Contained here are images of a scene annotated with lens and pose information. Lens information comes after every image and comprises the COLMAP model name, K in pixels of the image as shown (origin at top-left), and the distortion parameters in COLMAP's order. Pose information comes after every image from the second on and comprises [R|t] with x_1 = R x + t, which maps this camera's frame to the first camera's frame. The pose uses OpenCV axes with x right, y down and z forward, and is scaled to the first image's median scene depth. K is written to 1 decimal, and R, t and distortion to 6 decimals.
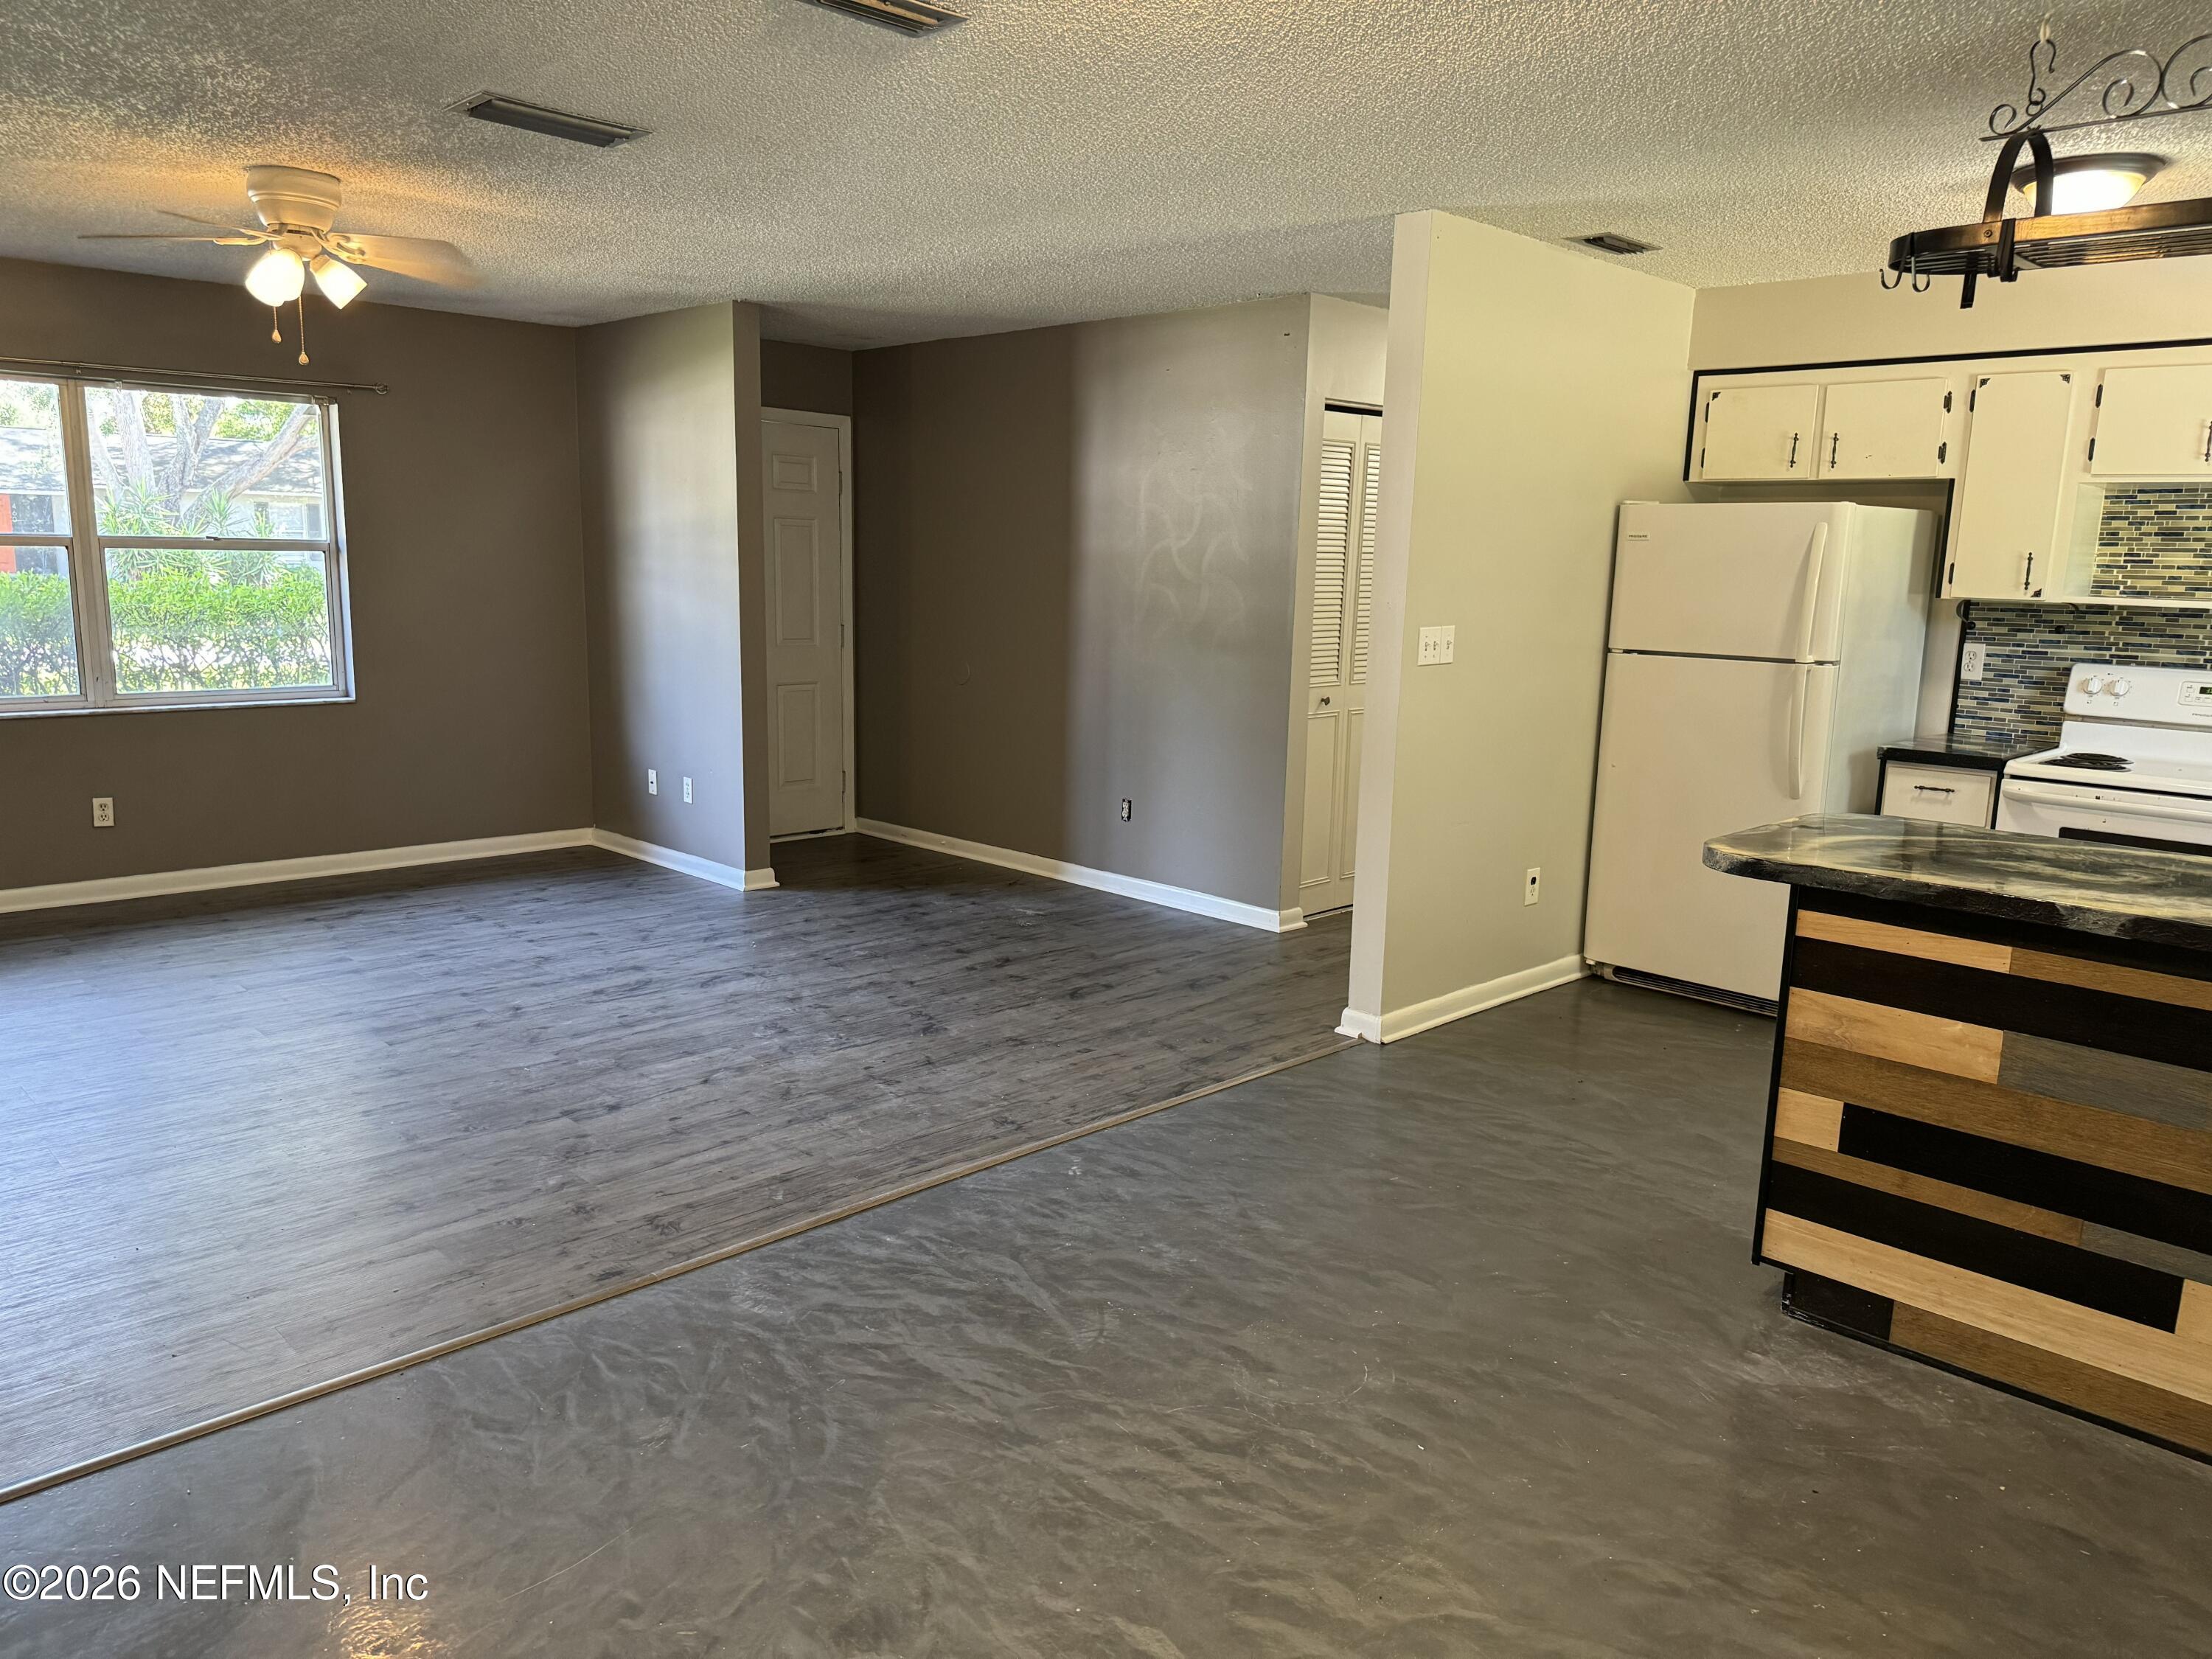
lens RADIAL K [[1542.7, 0, 1115.5], [0, 1542.7, 837.4], [0, 0, 1]] dist [0.048034, -0.064089]
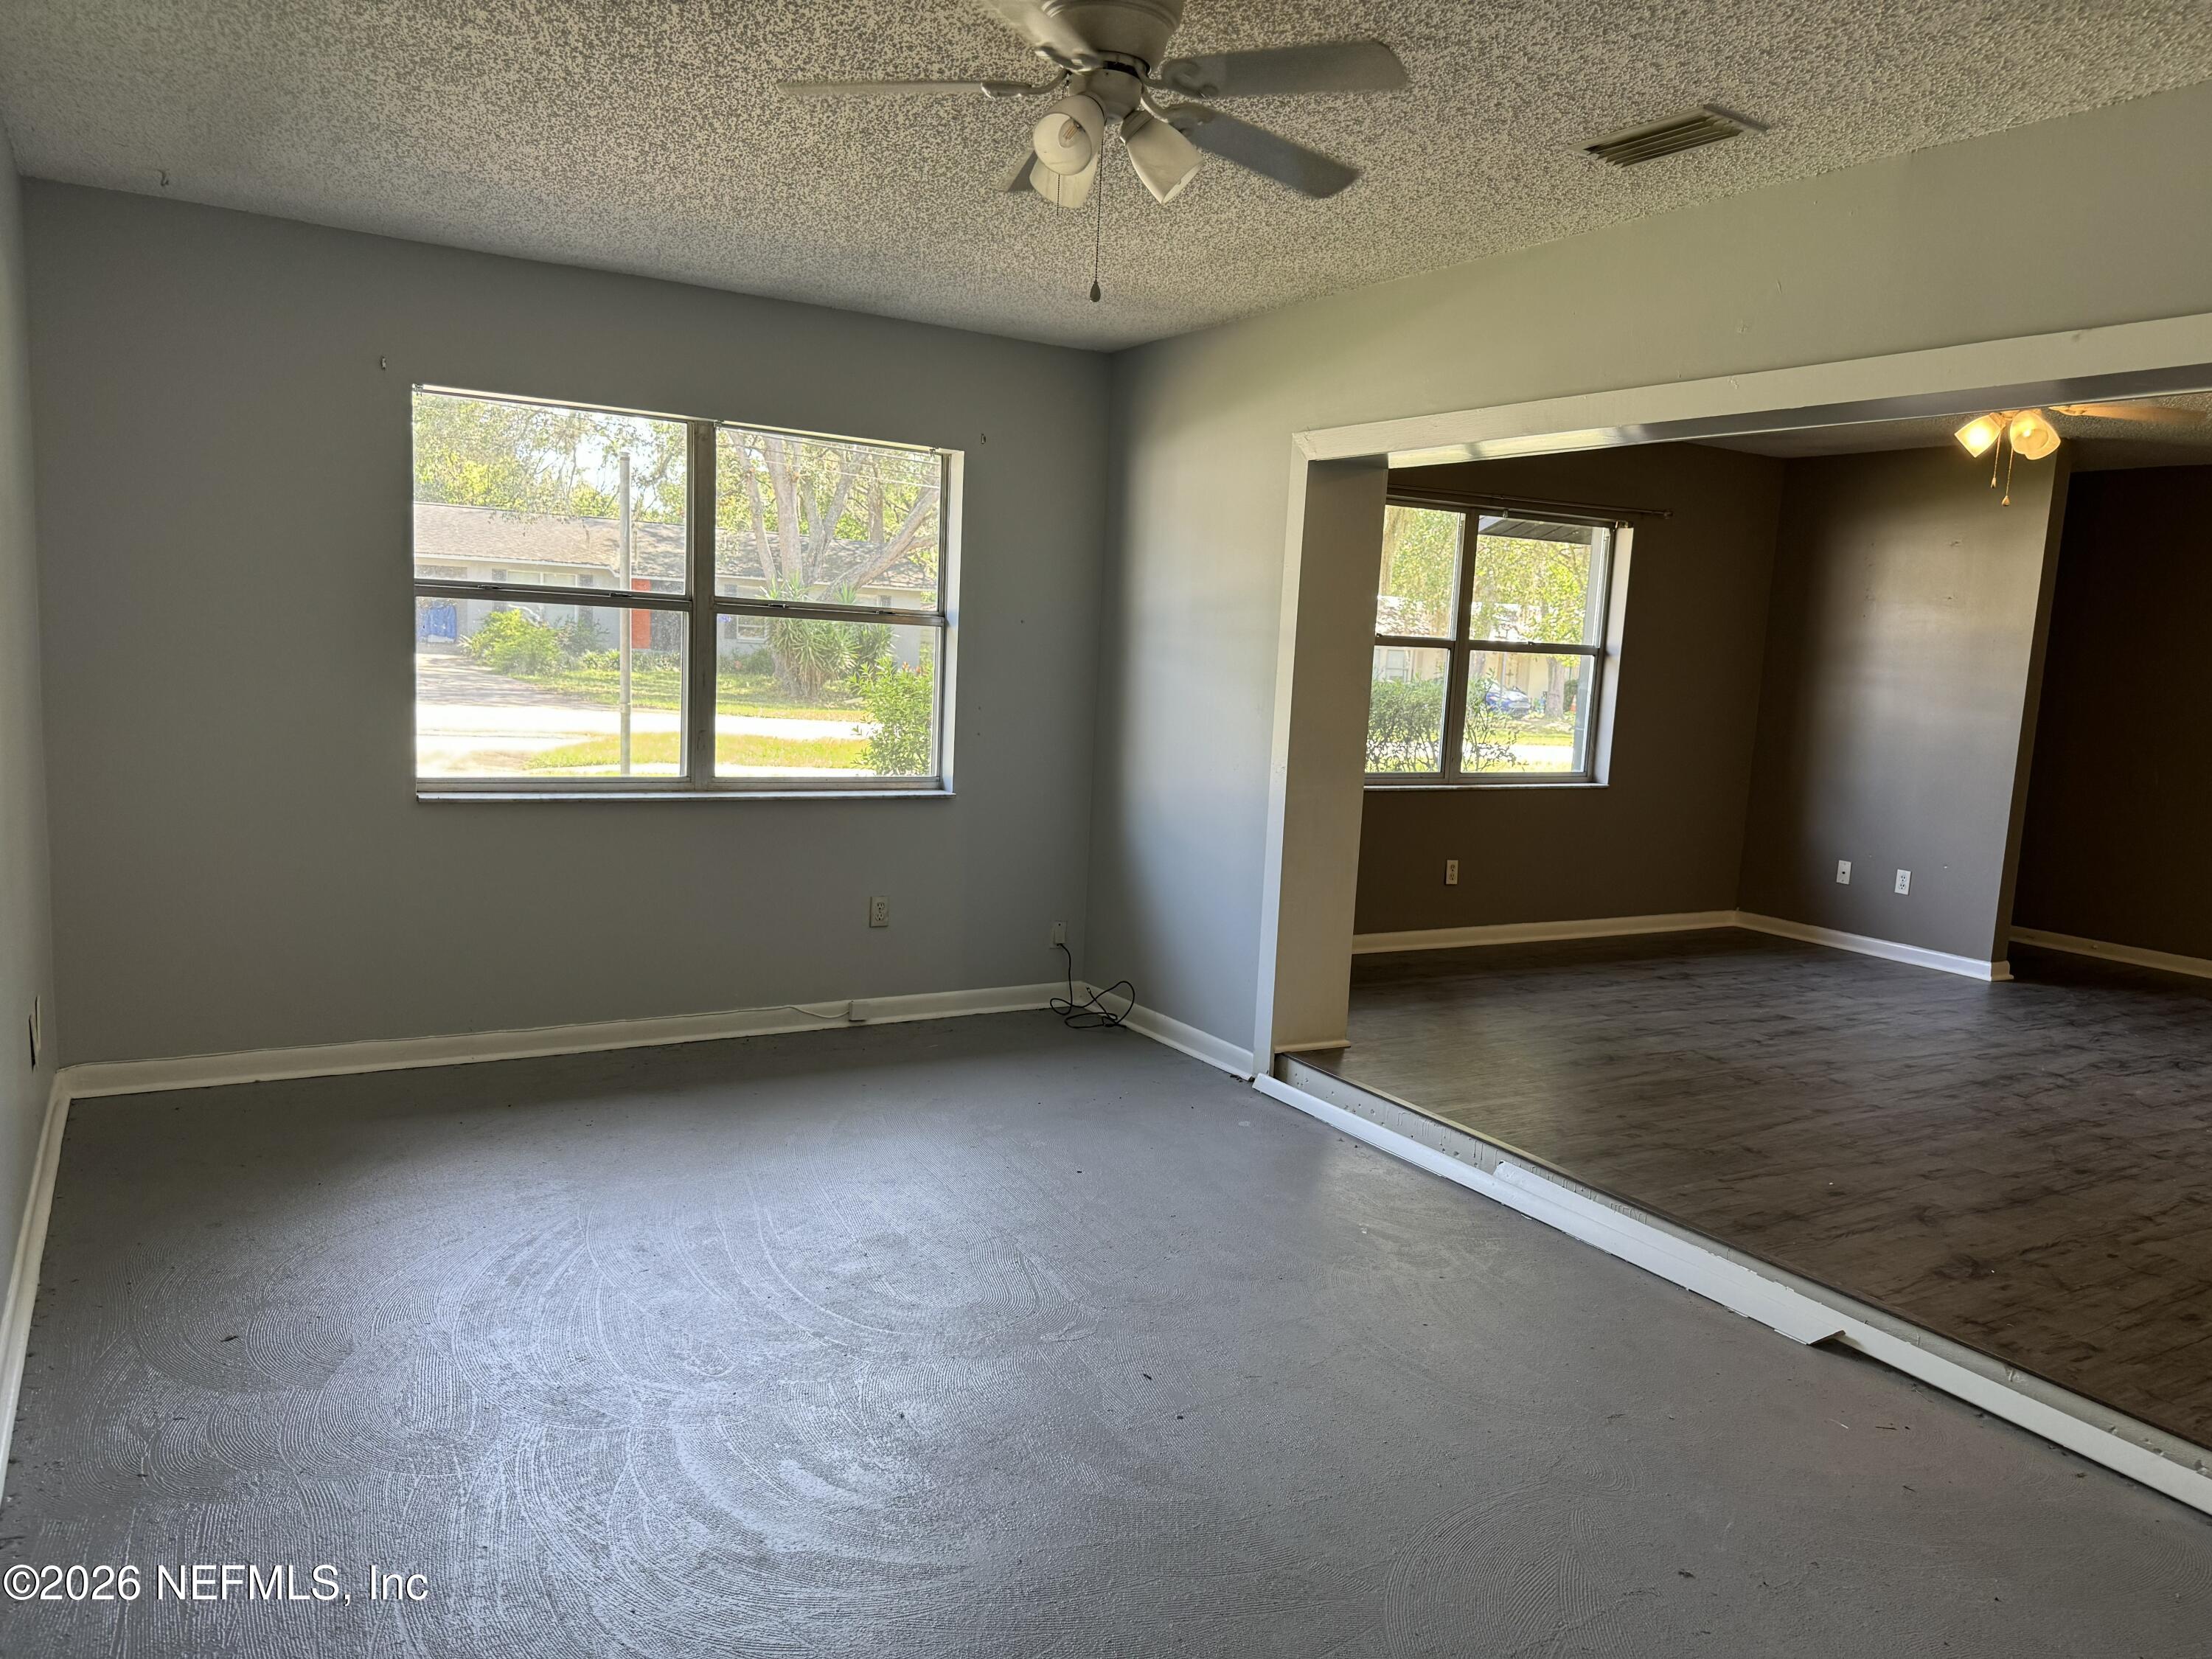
lens RADIAL K [[1542.7, 0, 1119.1], [0, 1542.7, 851.2], [0, 0, 1]] dist [0.048034, -0.064089]
pose [[0.971464, 0.055967, -0.230488, -0.834962], [-0.067349, 0.996853, -0.041807, 0.044625], [0.227423, 0.056137, 0.972177, -0.261839]]
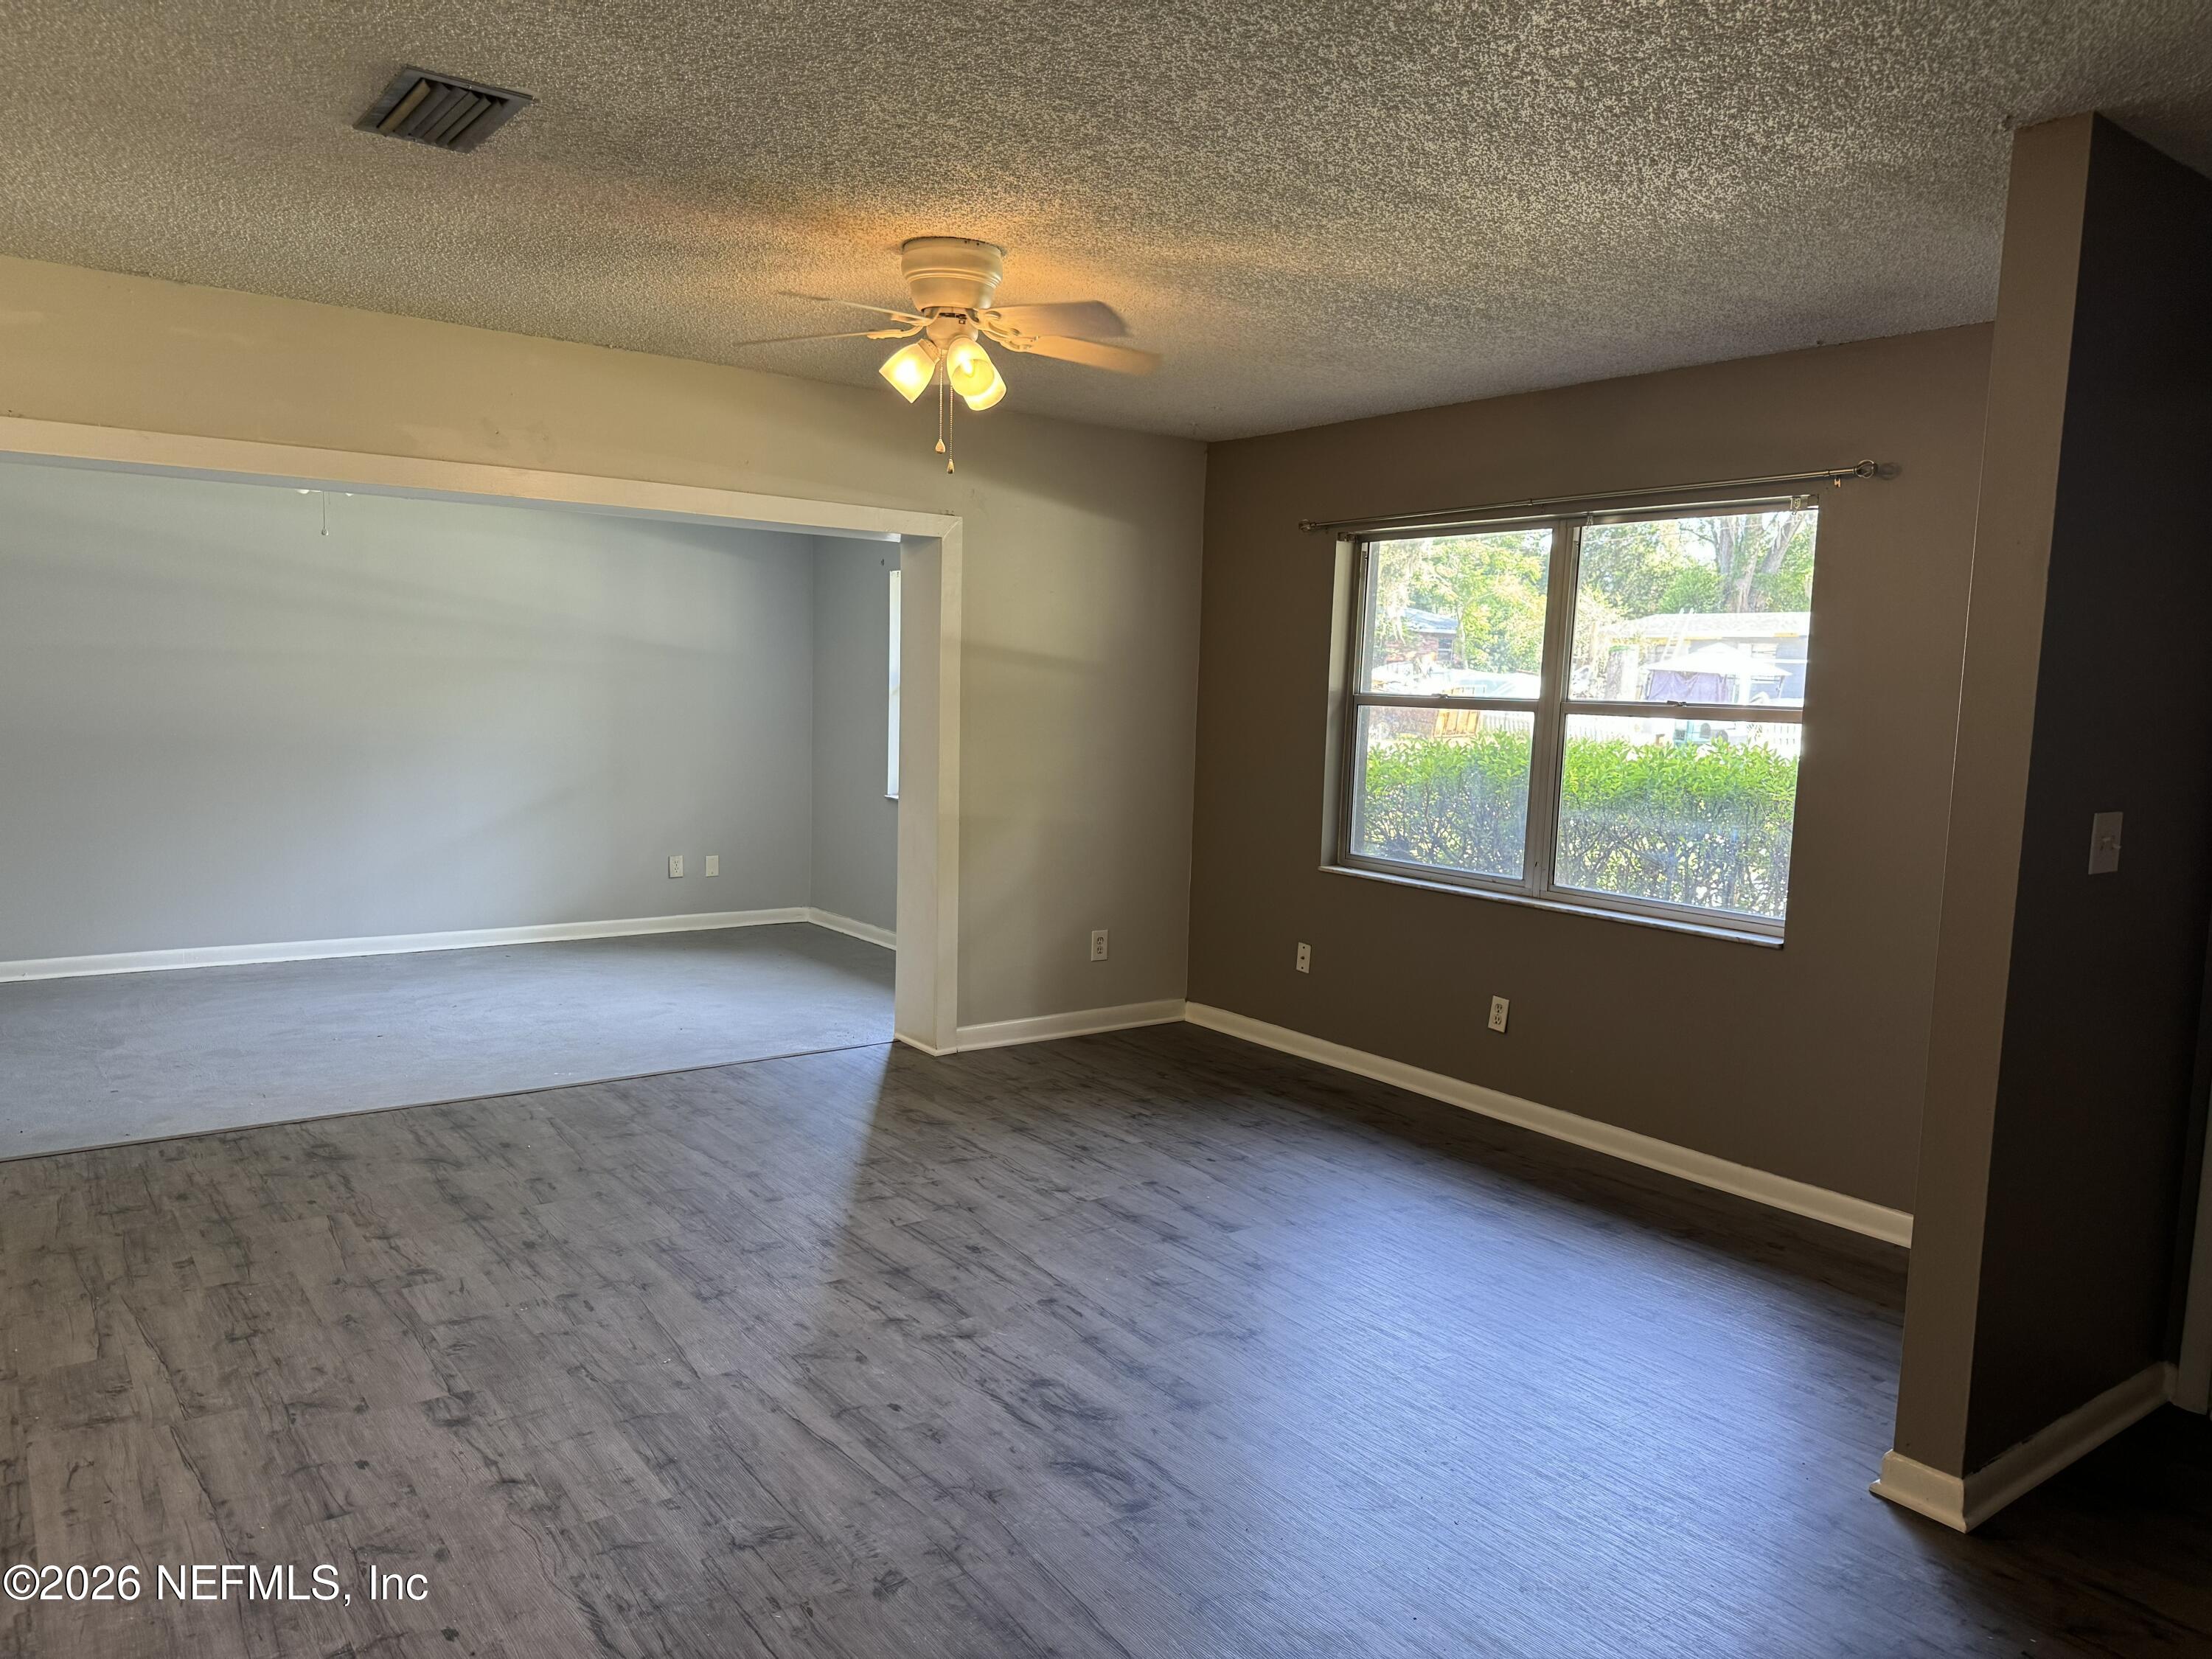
lens RADIAL K [[1542.7, 0, 1095.4], [0, 1542.7, 860.3], [0, 0, 1]] dist [0.048034, -0.064089]
pose [[-0.137423, 0.090813, -0.986341, 0.291162], [-0.213035, 0.969774, 0.118969, -0.204168], [0.967332, 0.226474, -0.113922, 1.148293]]
